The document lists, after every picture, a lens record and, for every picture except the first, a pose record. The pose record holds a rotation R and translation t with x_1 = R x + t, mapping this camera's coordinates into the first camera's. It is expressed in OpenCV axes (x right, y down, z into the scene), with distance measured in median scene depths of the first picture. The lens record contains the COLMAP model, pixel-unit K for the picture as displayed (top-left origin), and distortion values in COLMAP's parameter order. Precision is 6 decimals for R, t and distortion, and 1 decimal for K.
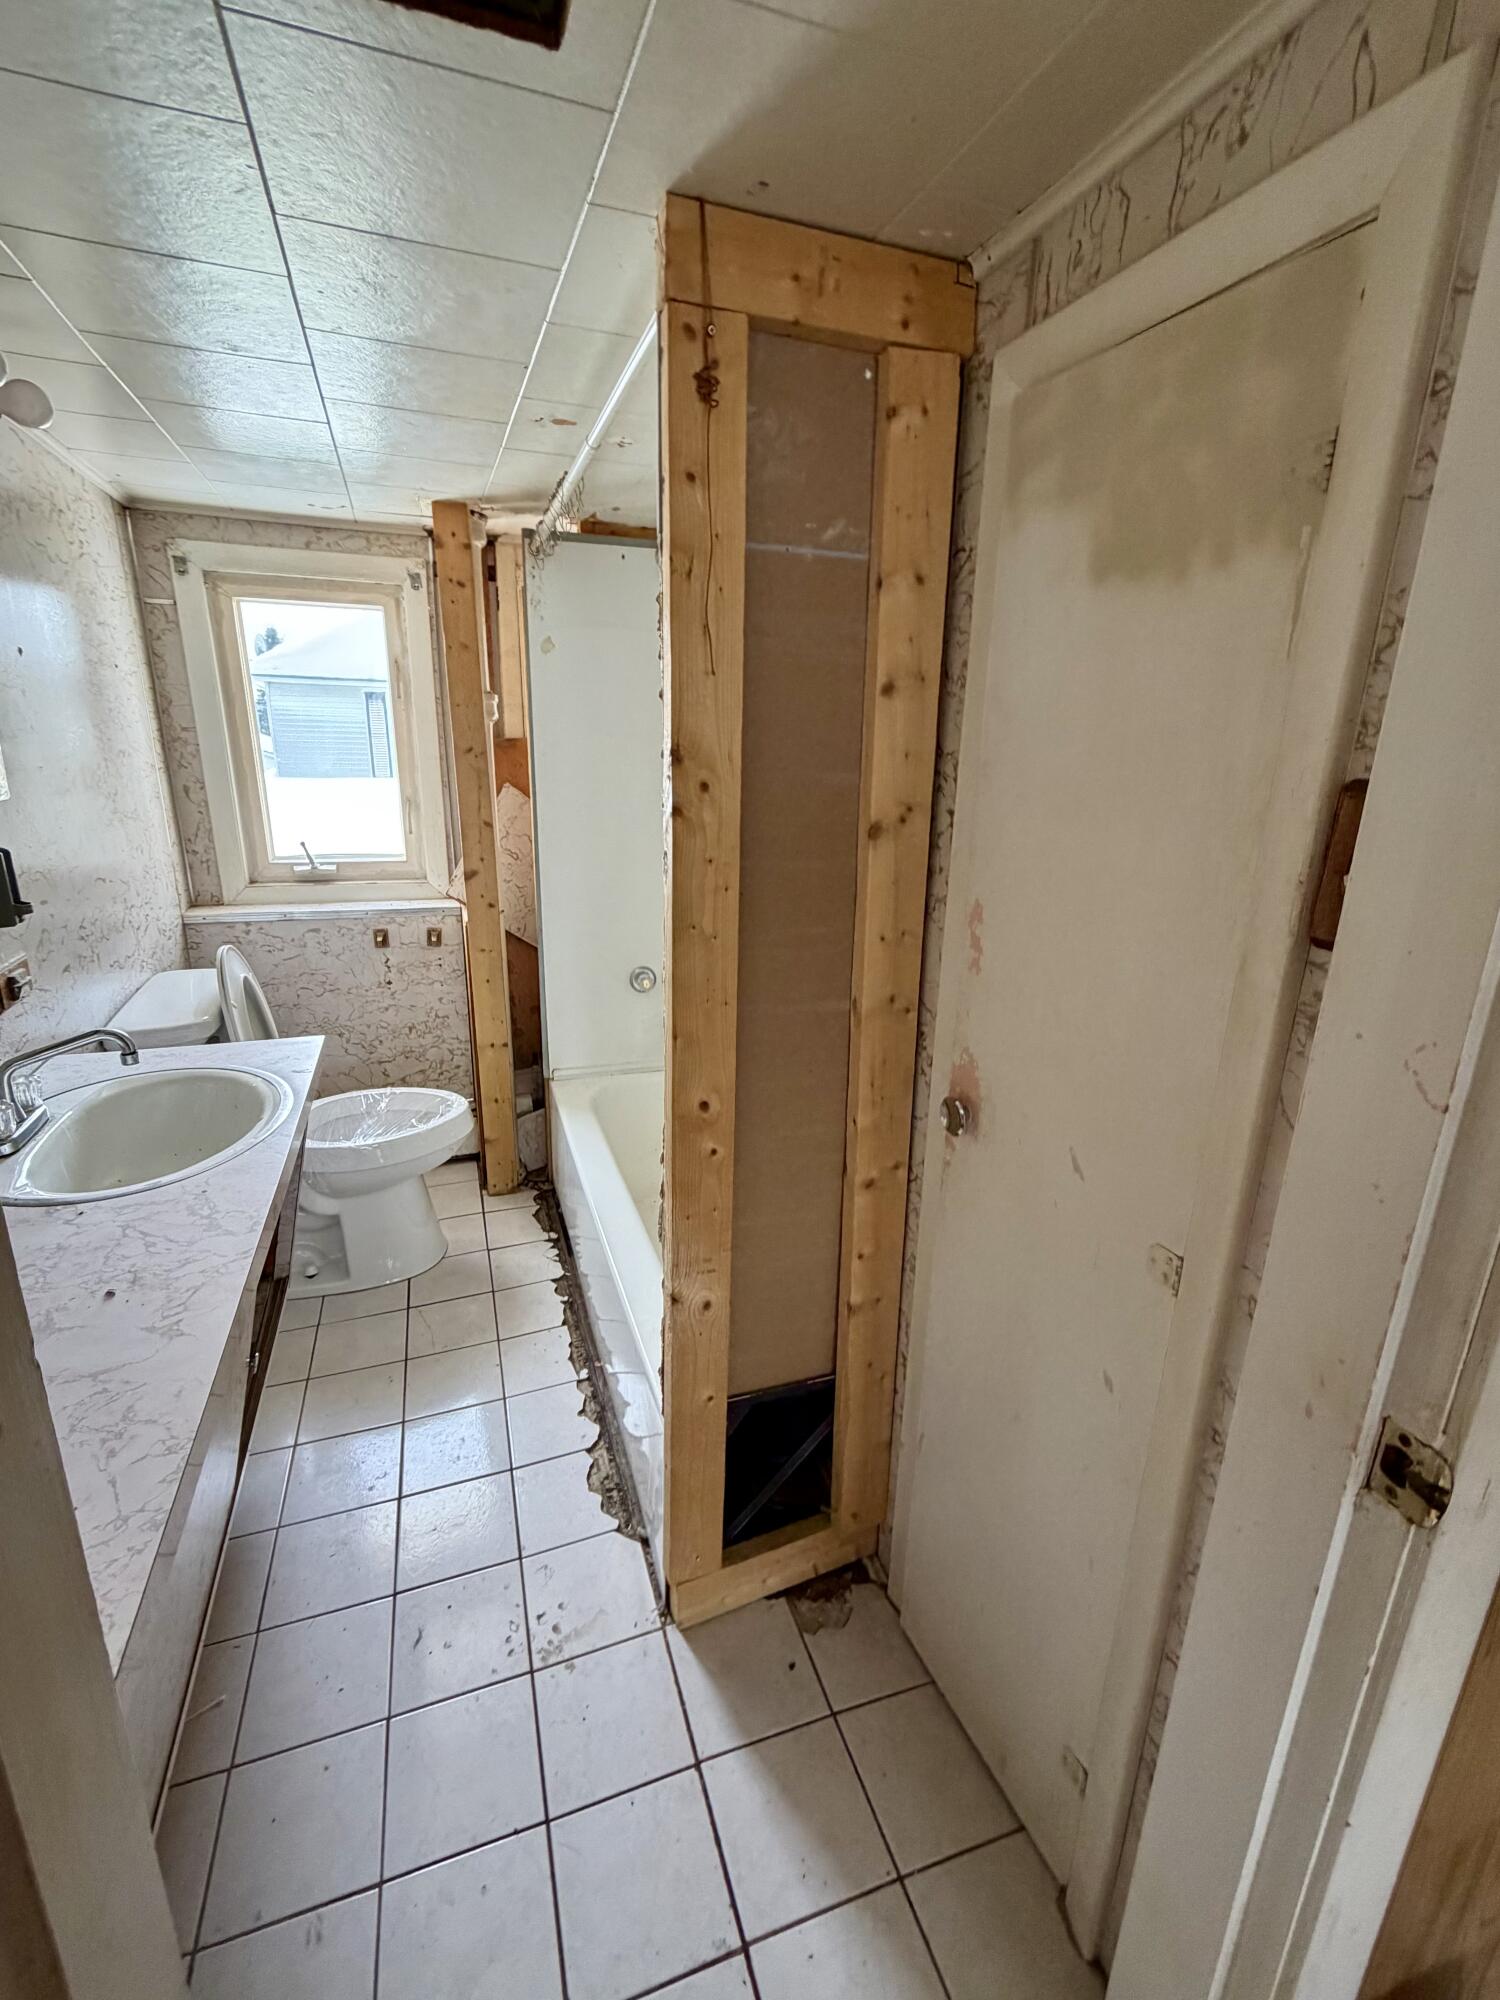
lens RADIAL K [[888.2, 0, 746.4], [0, 888.2, 998.2], [0, 0, 1]] dist [0.000979, -0.001206]
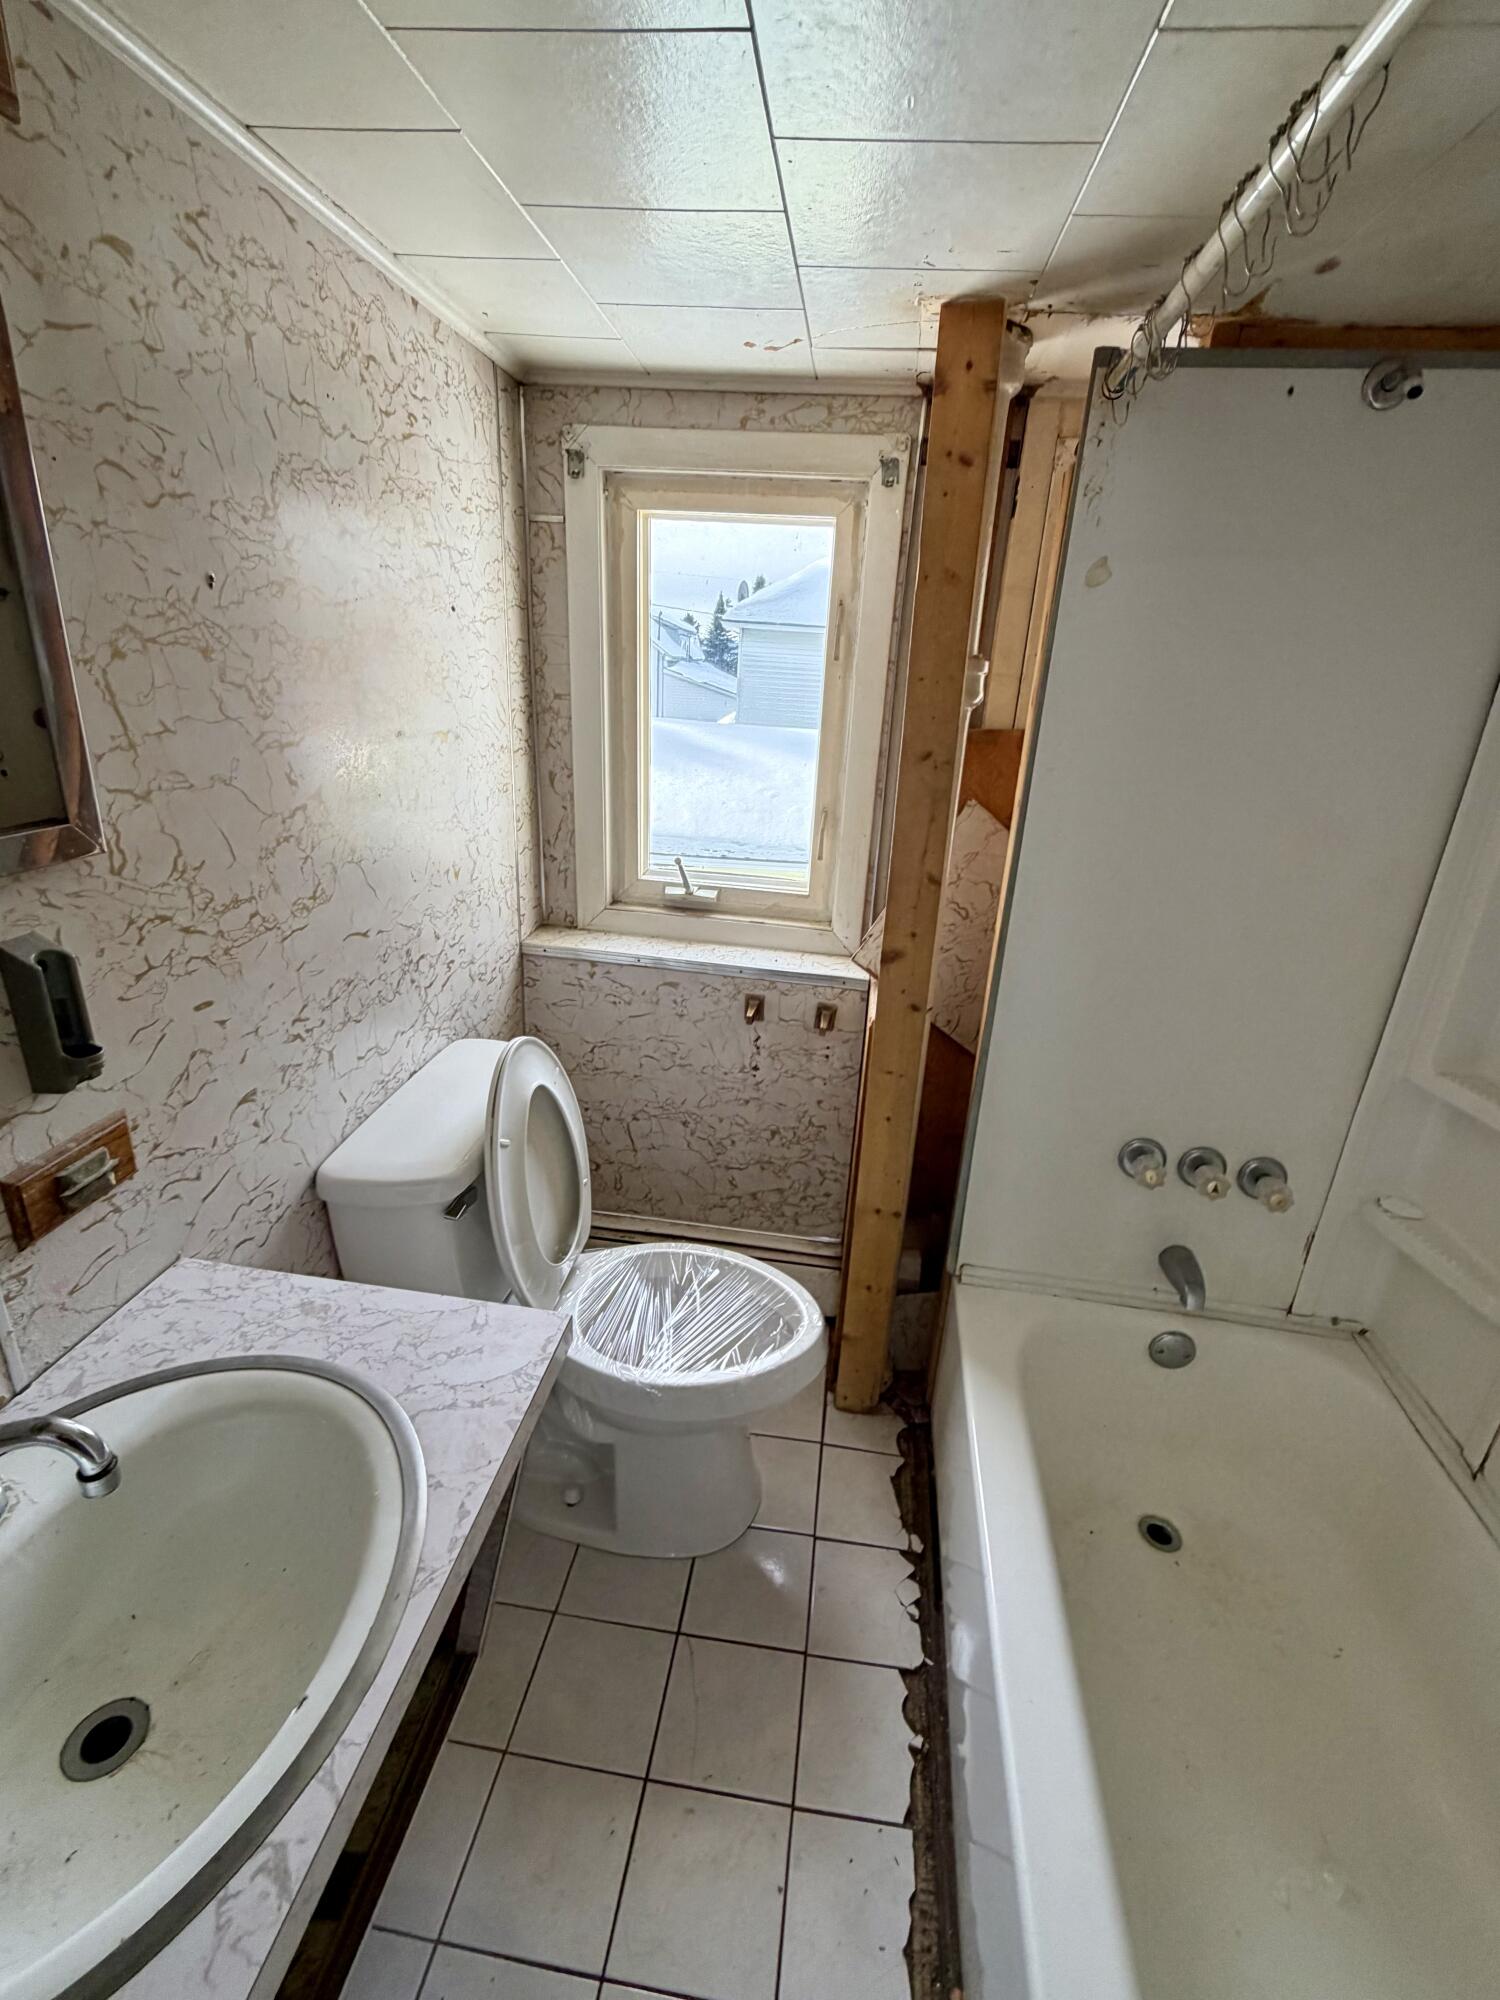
lens RADIAL K [[888.2, 0, 750.9], [0, 888.2, 997.6], [0, 0, 1]] dist [0.000979, -0.001206]
pose [[0.890609, 0.184353, -0.415728, -0.131092], [-0.162549, 0.982805, 0.087595, -0.143883], [0.424728, -0.010437, 0.905261, 0.386275]]
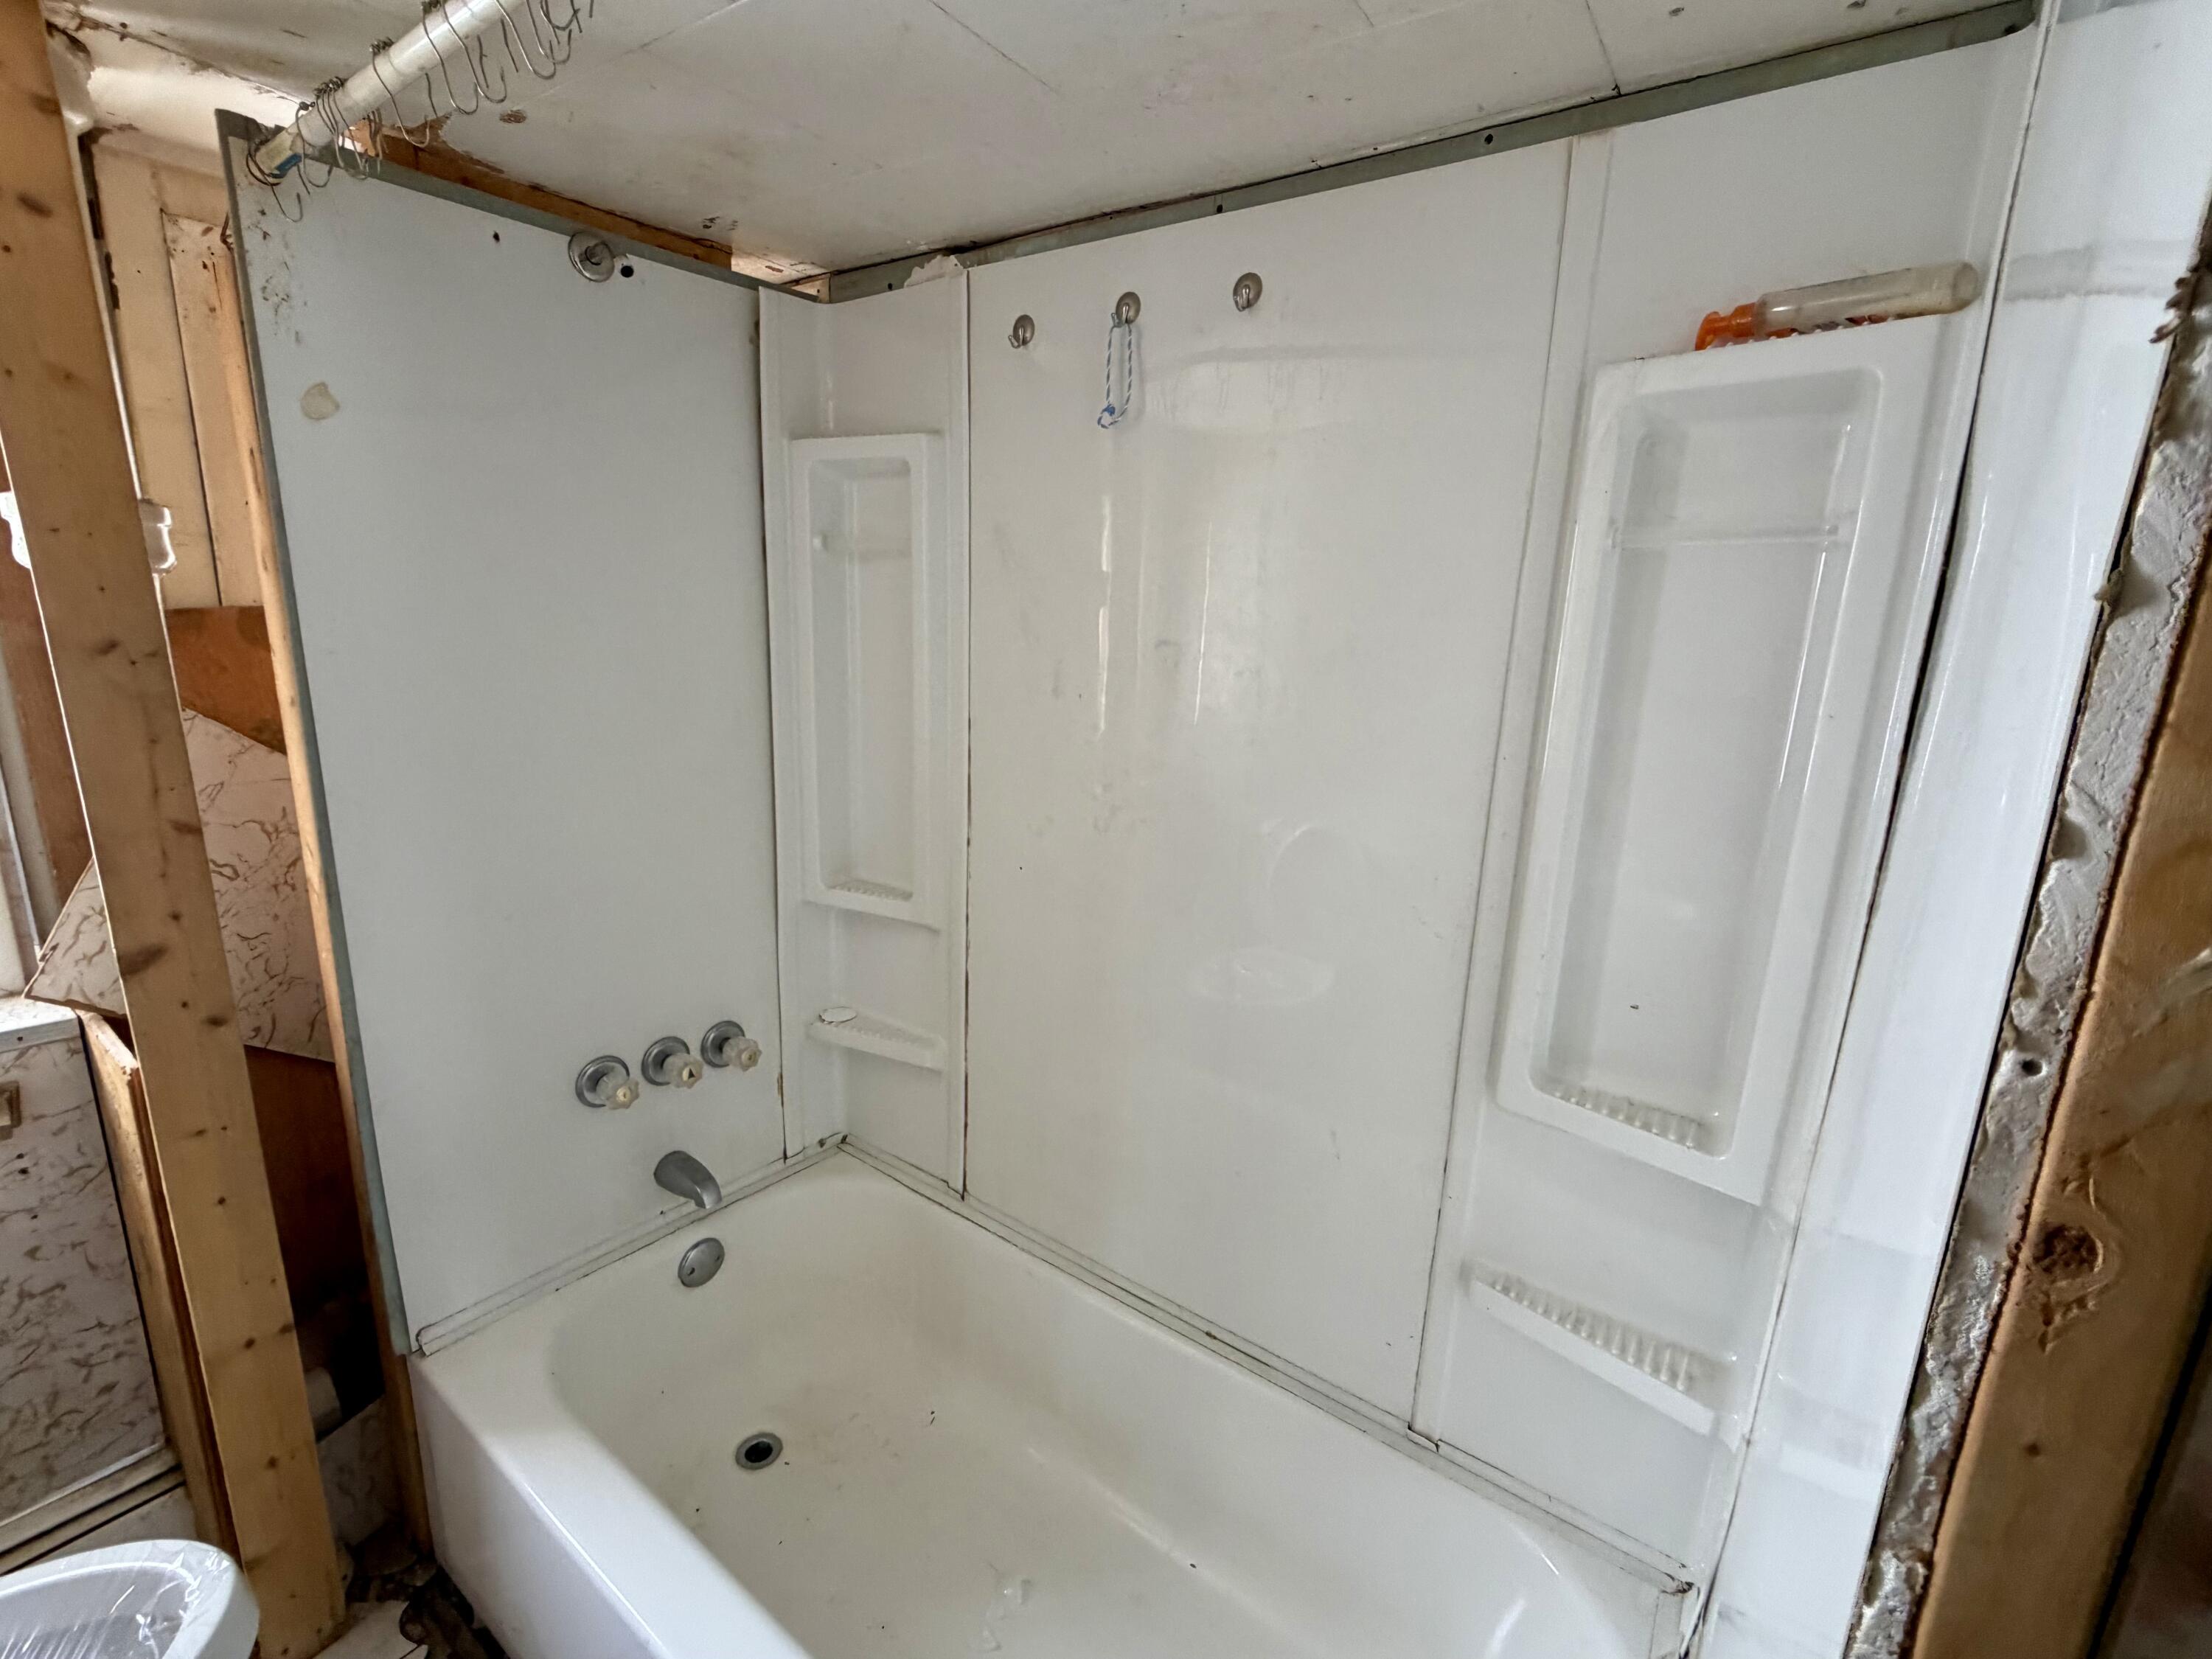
lens RADIAL K [[982.4, 0, 1097.0], [0, 982.4, 833.2], [0, 0, 1]] dist [0.000979, -0.001206]
pose [[0.825292, -0.114412, 0.552995, -0.189257], [0.136661, 0.990617, 0.001000, -0.132334], [-0.547920, 0.074747, 0.833184, 0.391035]]
